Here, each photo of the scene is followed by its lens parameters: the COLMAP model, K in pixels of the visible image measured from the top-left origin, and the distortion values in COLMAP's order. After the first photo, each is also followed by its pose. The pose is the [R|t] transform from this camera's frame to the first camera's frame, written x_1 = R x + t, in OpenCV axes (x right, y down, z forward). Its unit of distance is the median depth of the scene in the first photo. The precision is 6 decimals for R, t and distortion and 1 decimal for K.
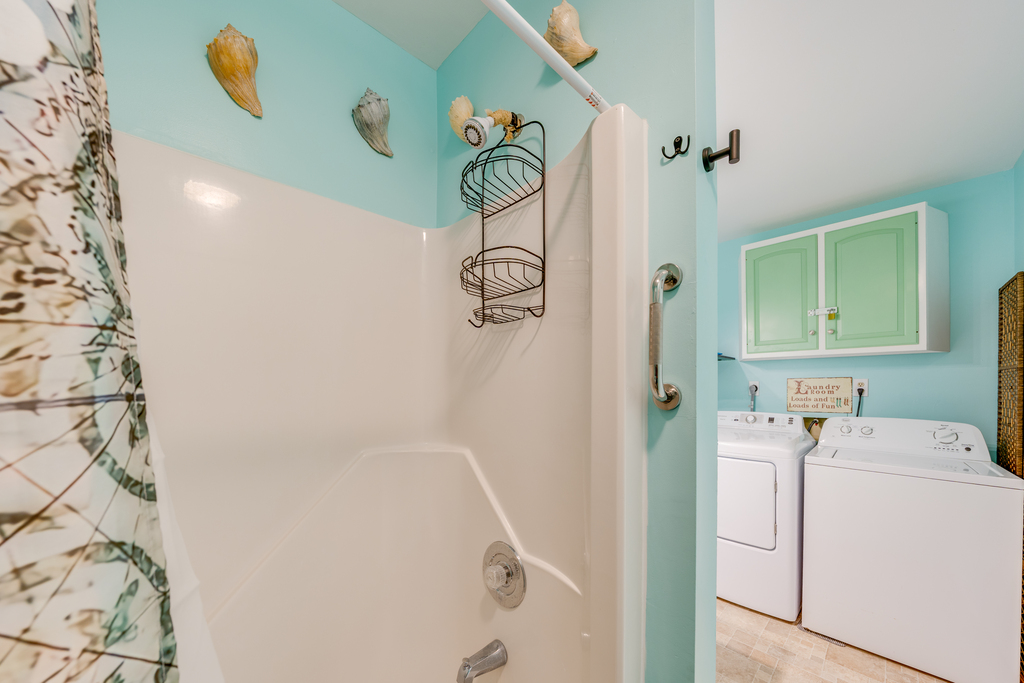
lens RADIAL K [[356.6, 0, 526.3], [0, 356.6, 389.6], [0, 0, 1]] dist [-0.001191, -0.000088]
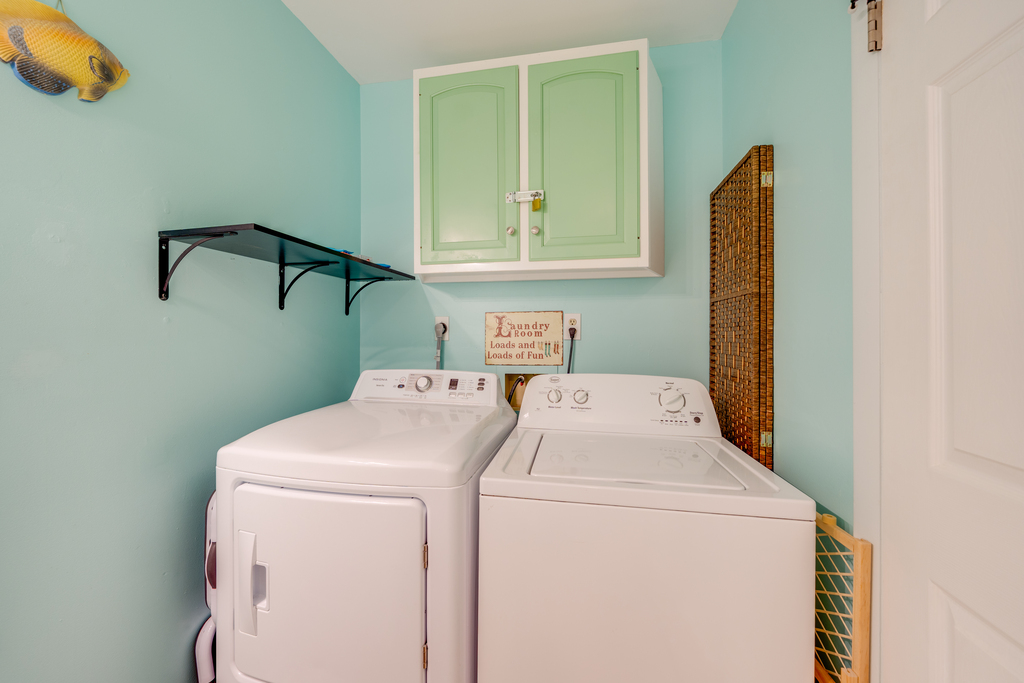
lens RADIAL K [[389.2, 0, 505.6], [0, 389.2, 340.6], [0, 0, 1]] dist [-0.000356, -0.000307]
pose [[0.831057, -0.009720, 0.556103, 0.439763], [0.002937, 0.999910, 0.013087, 0.011037], [-0.556180, -0.009243, 0.831011, 0.475337]]
